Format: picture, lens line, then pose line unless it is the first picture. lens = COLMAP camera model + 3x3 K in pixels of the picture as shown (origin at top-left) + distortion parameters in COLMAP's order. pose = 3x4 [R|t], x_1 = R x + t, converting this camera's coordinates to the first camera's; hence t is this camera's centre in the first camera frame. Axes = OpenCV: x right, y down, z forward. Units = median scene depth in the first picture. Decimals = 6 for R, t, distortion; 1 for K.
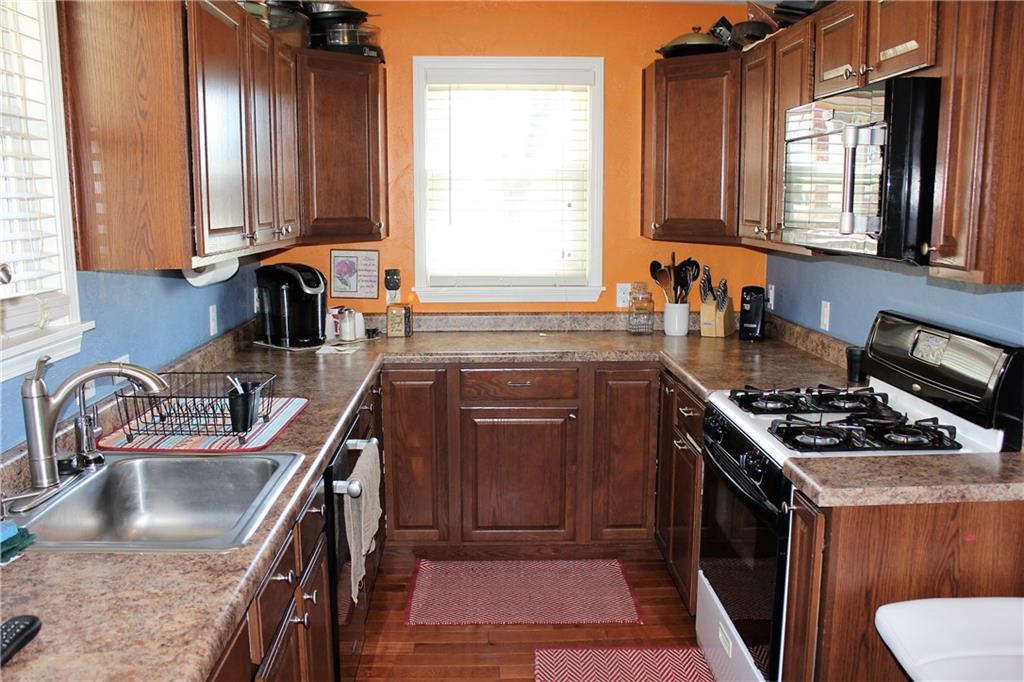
lens RADIAL K [[913.1, 0, 510.7], [0, 913.1, 328.7], [0, 0, 1]] dist [-0.066981, 0.010854]
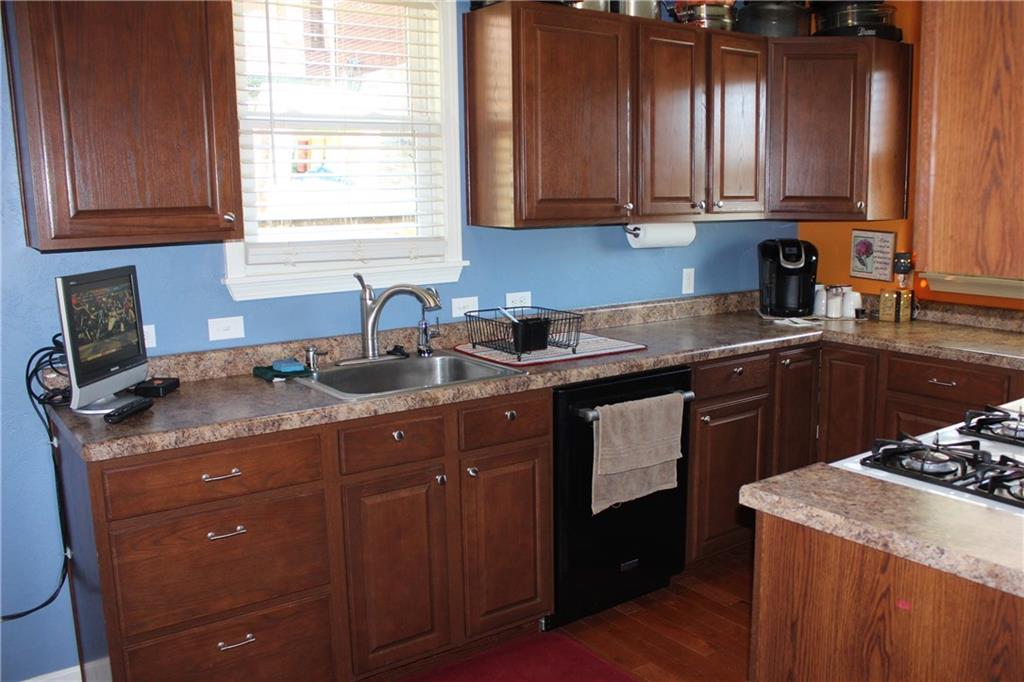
lens RADIAL K [[910.4, 0, 511.8], [0, 910.4, 313.7], [0, 0, 1]] dist [-0.087167, -0.001146]
pose [[0.550830, 0.110396, -0.827284, 0.919616], [-0.113301, 0.991929, 0.056928, -0.016632], [0.826891, 0.062374, 0.558892, 0.287837]]
